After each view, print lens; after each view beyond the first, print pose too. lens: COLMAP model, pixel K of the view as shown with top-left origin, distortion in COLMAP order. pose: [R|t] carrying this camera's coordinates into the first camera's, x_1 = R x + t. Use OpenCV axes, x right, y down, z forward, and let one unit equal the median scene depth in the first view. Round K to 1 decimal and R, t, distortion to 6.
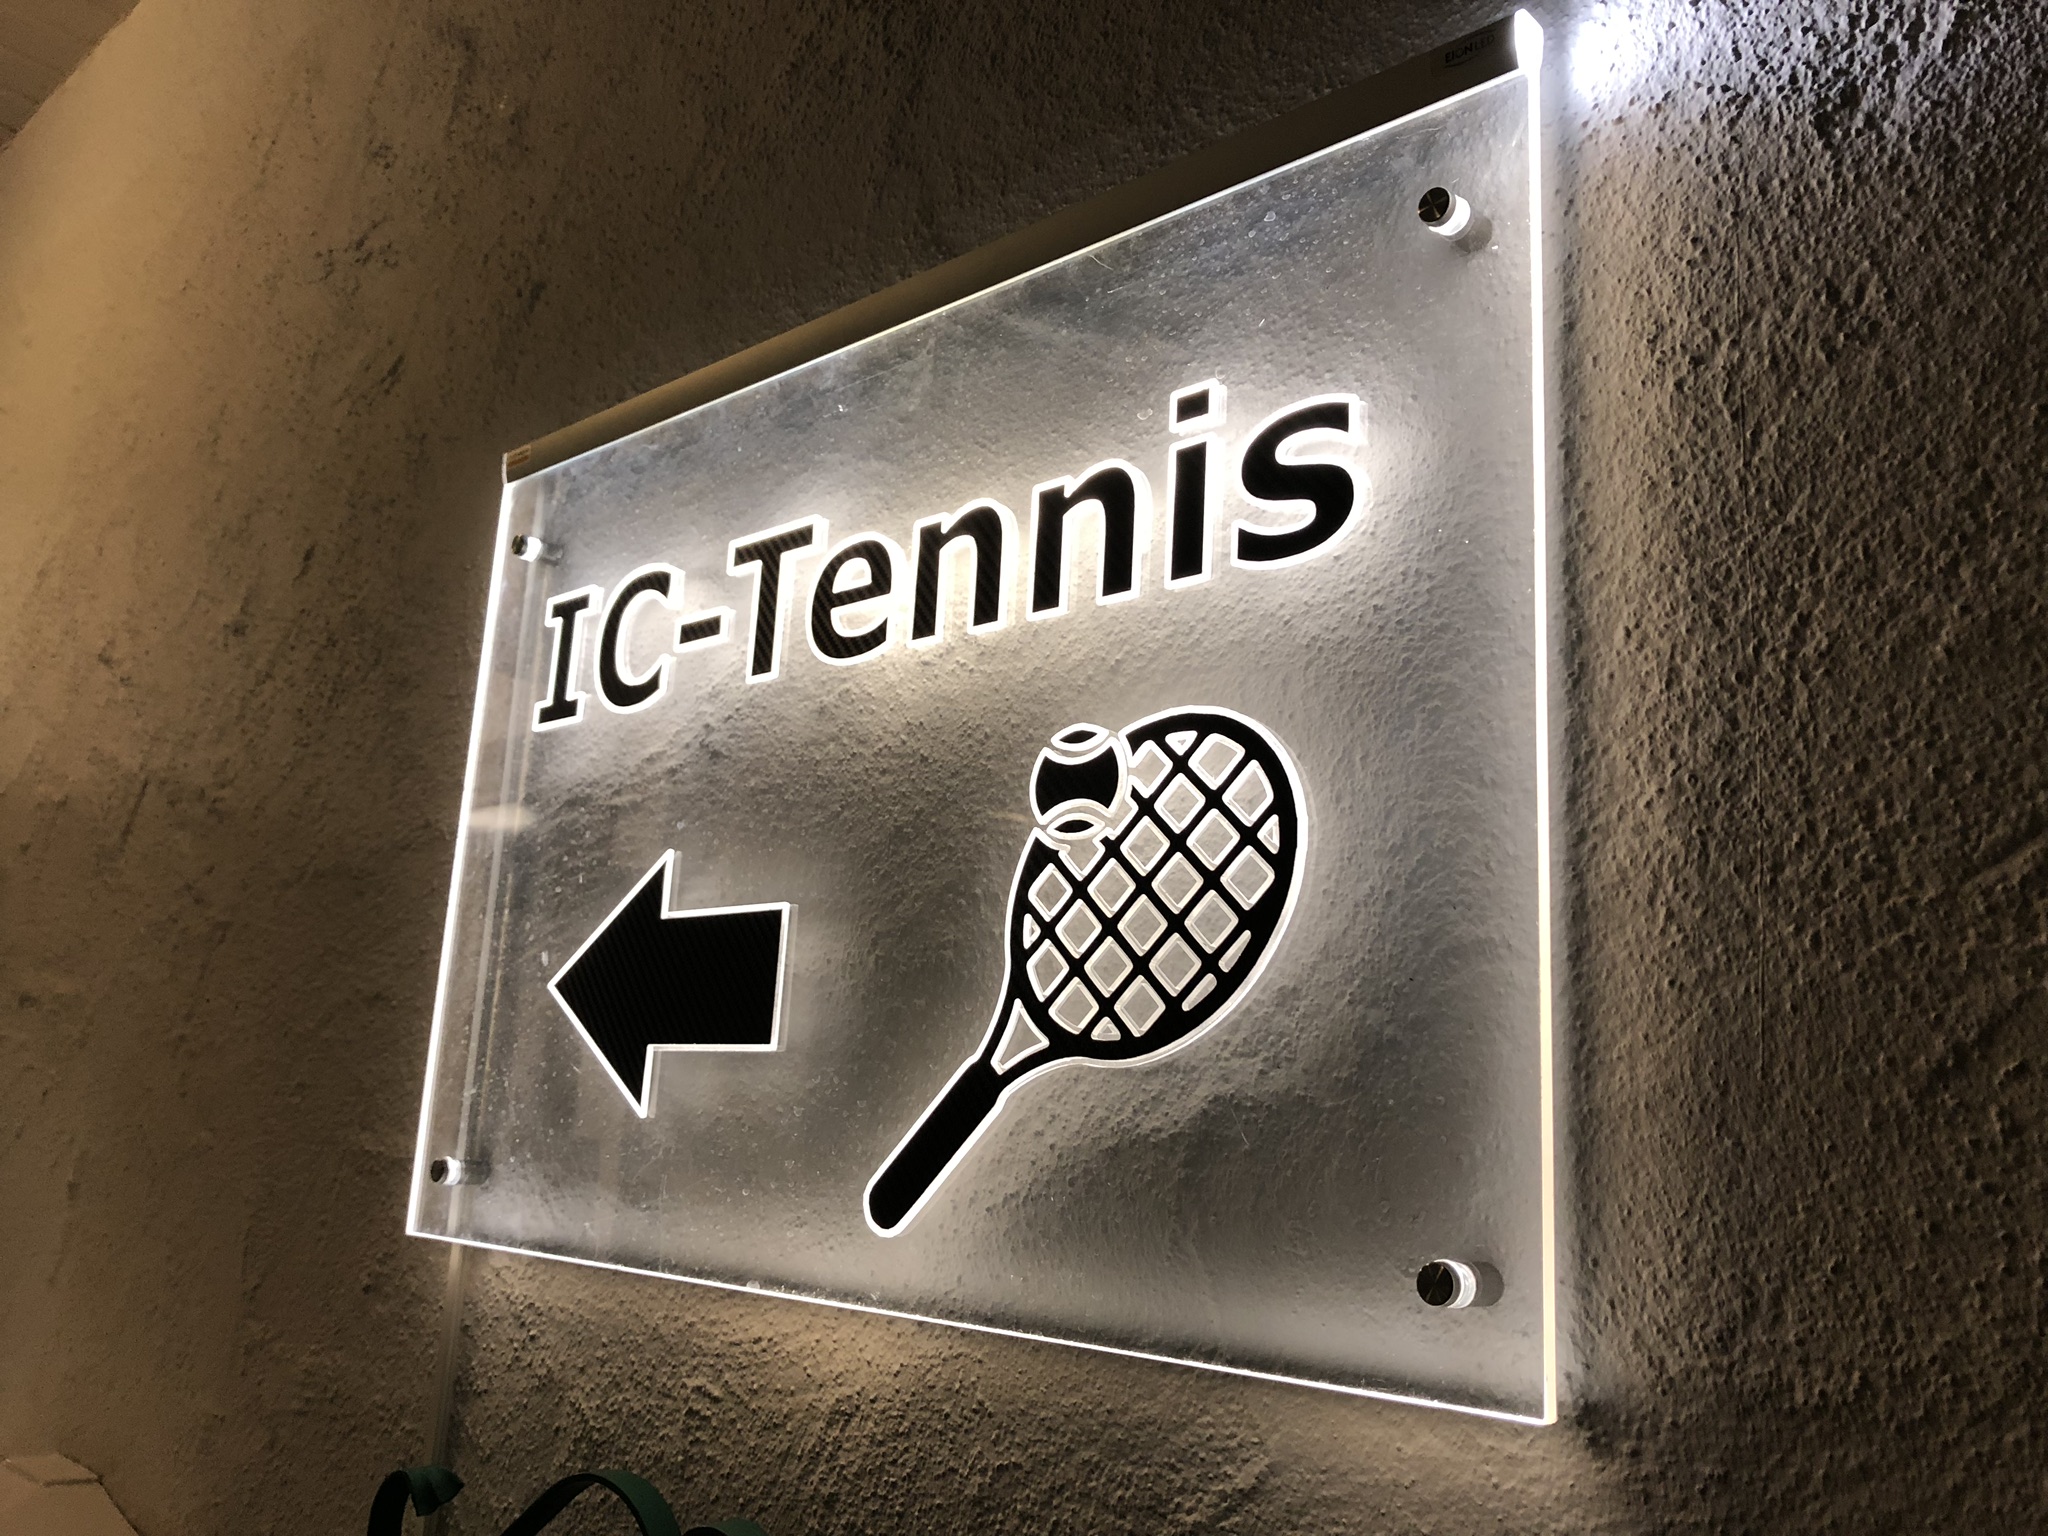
lens RADIAL K [[1687.5, 0, 1038.5], [0, 1687.5, 759.3], [0, 0, 1]] dist [0.118600, -0.200527]
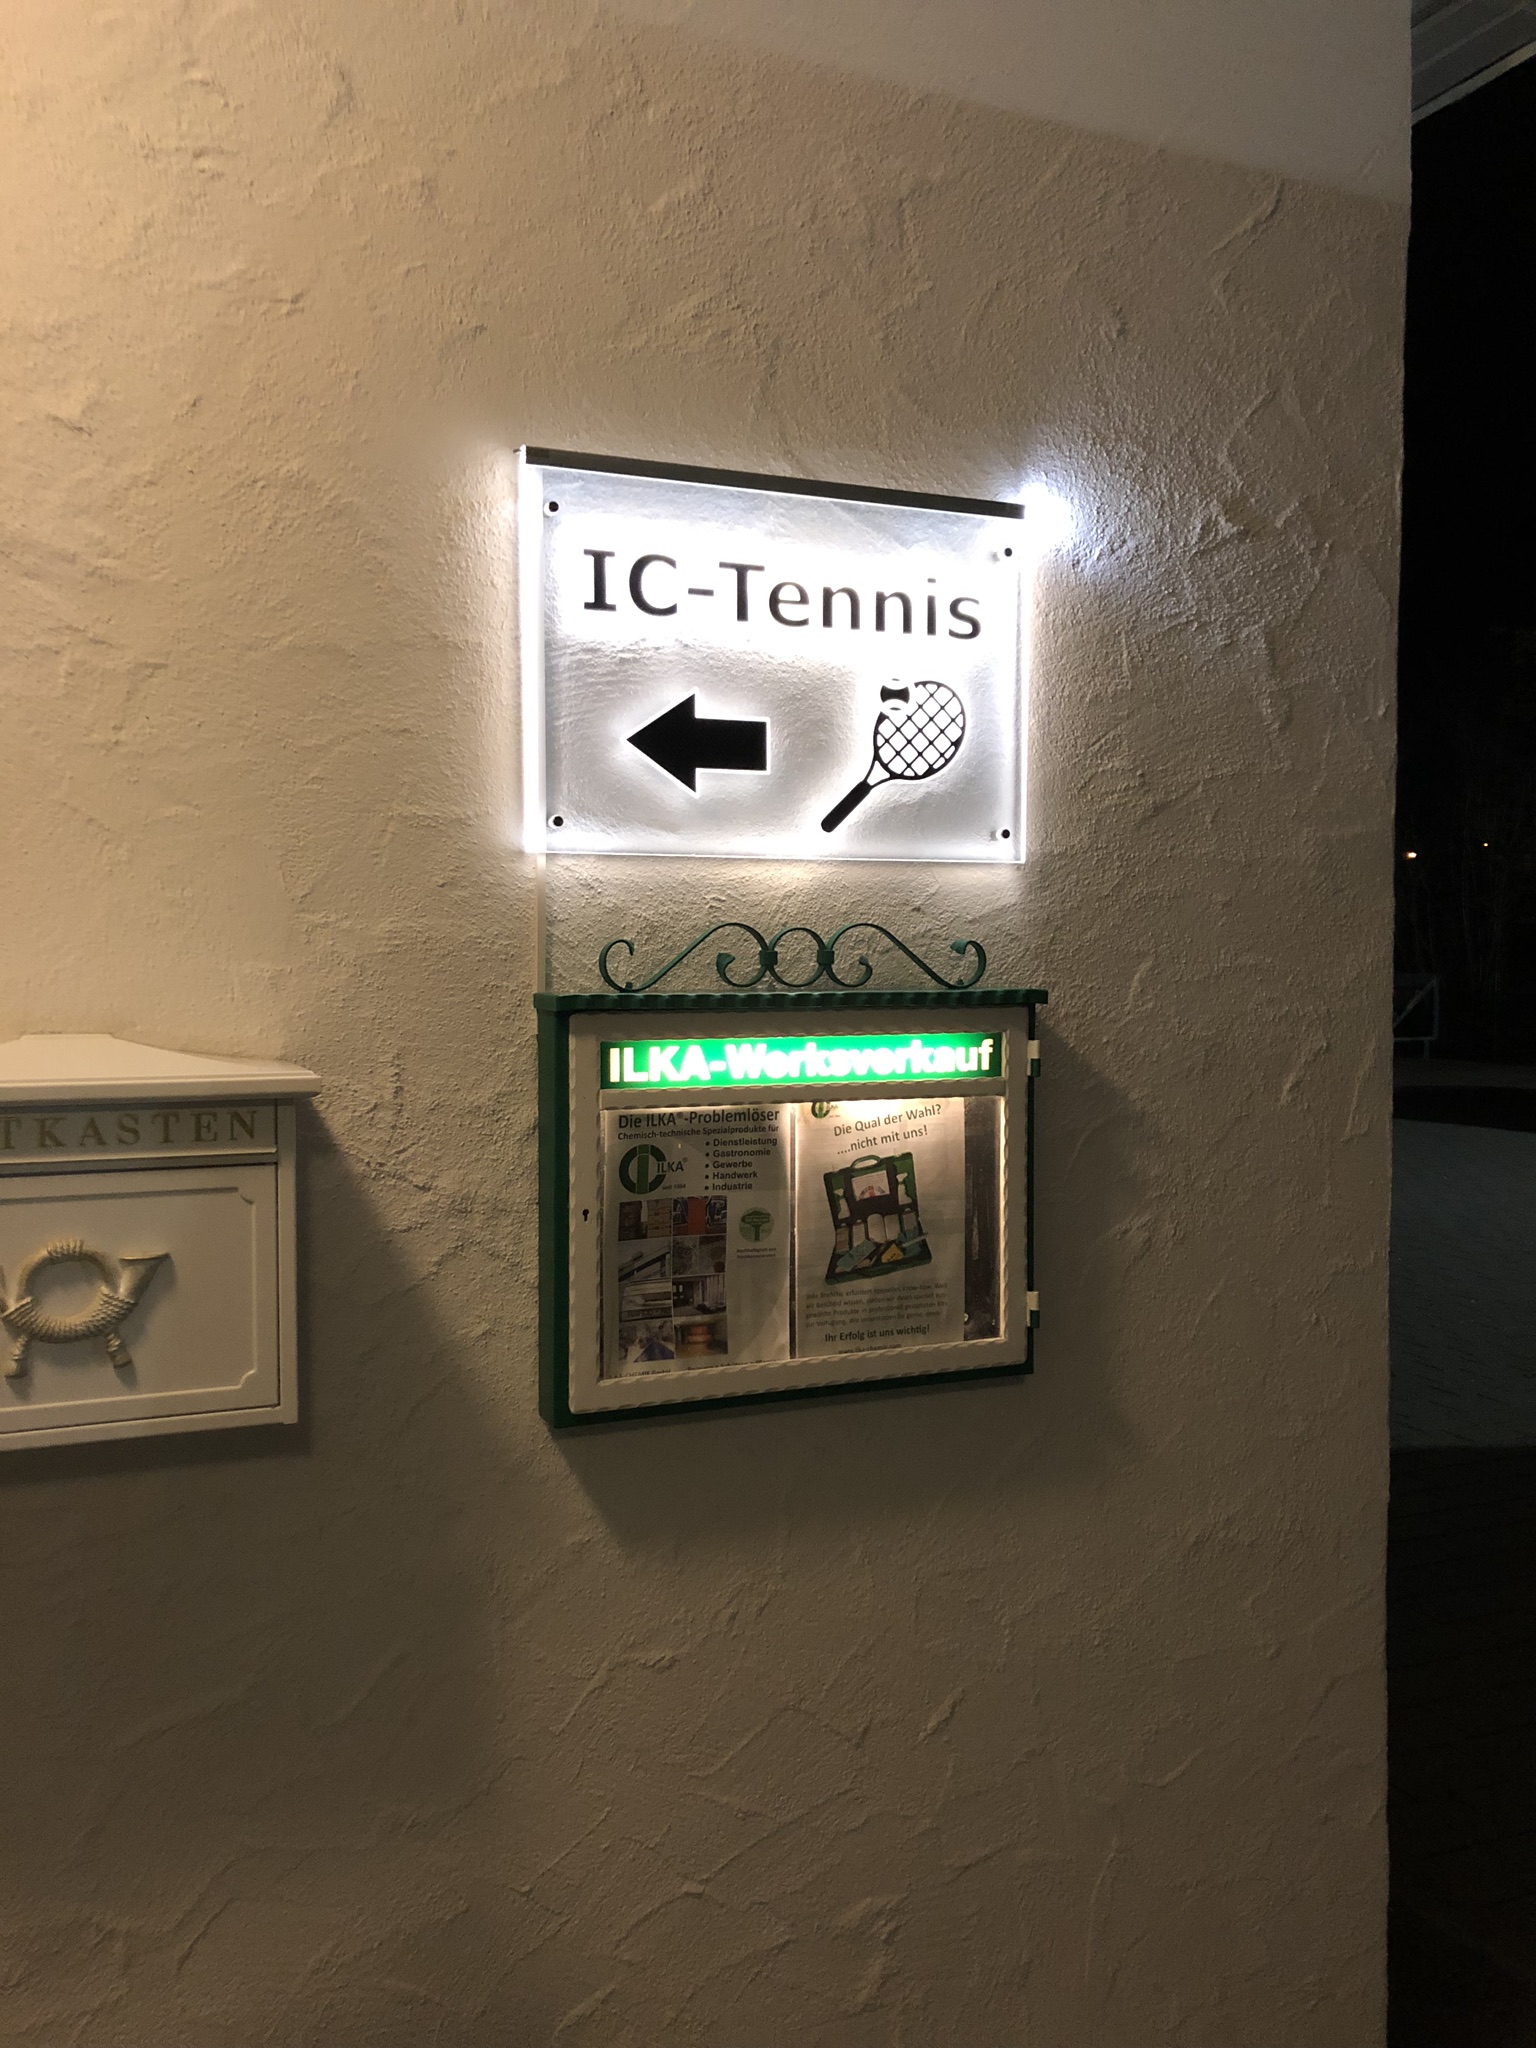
lens RADIAL K [[1687.5, 0, 758.7], [0, 1687.5, 1031.5], [0, 0, 1]] dist [0.118600, -0.200527]
pose [[0.396744, -0.100542, 0.912406, -3.064406], [-0.170644, 0.968578, 0.180933, 0.094333], [-0.901928, -0.227481, 0.367121, -0.092585]]
